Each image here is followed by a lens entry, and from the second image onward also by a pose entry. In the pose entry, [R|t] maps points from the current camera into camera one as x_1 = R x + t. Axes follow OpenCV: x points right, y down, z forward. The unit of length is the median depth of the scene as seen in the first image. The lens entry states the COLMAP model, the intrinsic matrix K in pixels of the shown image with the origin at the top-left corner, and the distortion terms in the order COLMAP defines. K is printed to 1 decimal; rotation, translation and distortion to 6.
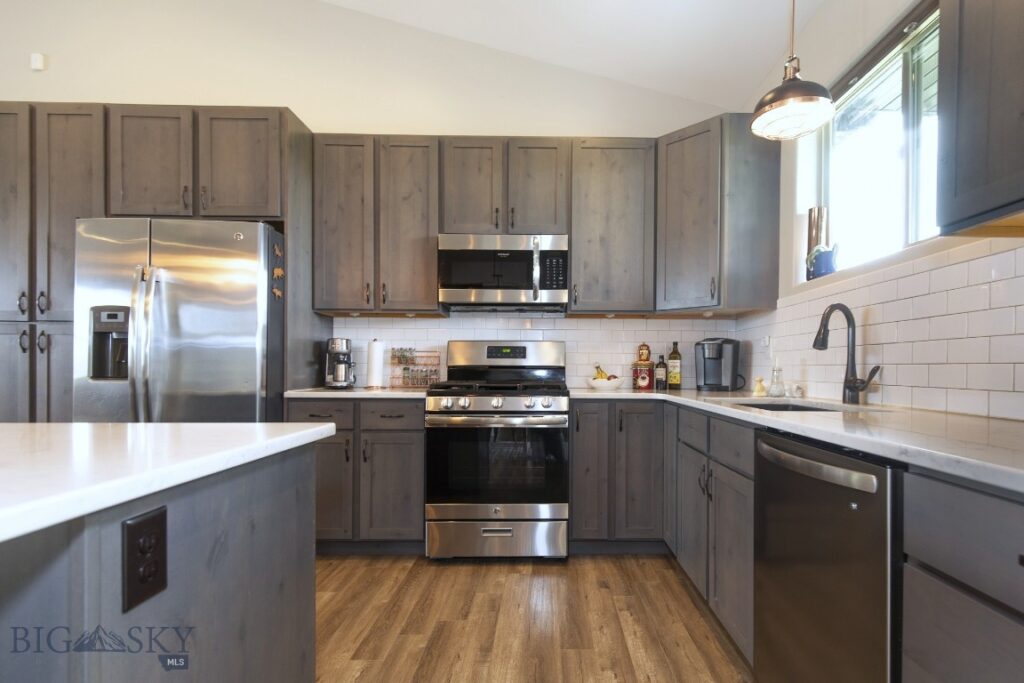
lens RADIAL K [[514.2, 0, 532.5], [0, 514.2, 366.6], [0, 0, 1]] dist [-0.003512, 0.000361]
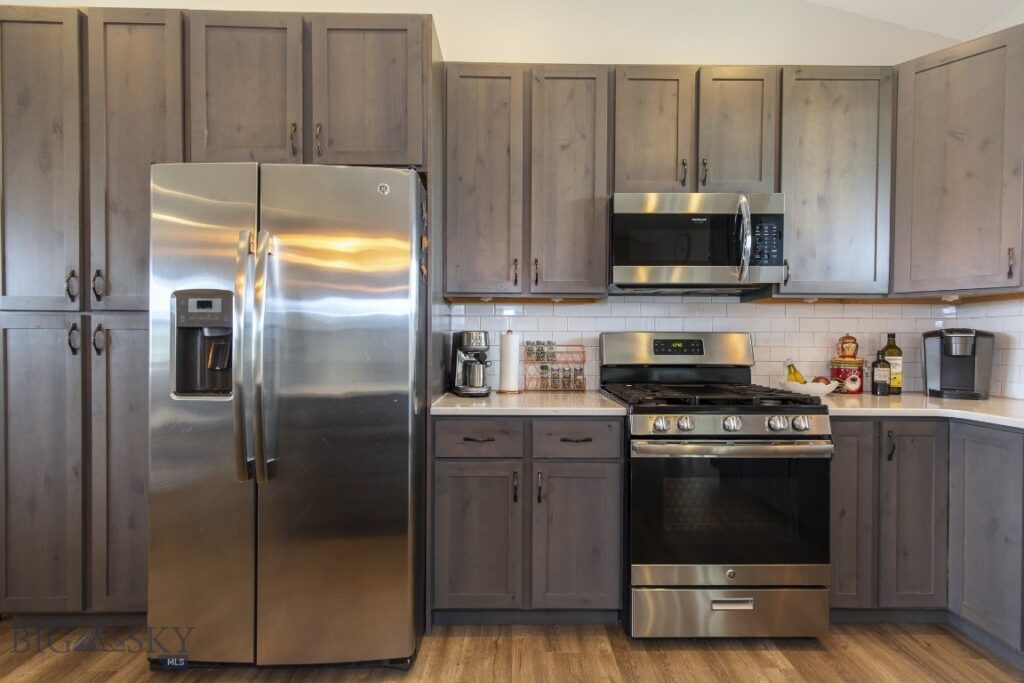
lens RADIAL K [[480.9, 0, 510.3], [0, 480.9, 347.0], [0, 0, 1]] dist [0.001473, -0.000427]
pose [[0.999952, -0.001736, -0.009627, -0.358245], [0.001793, 0.999981, 0.005922, -0.039298], [0.009617, -0.005939, 0.999936, 0.316048]]
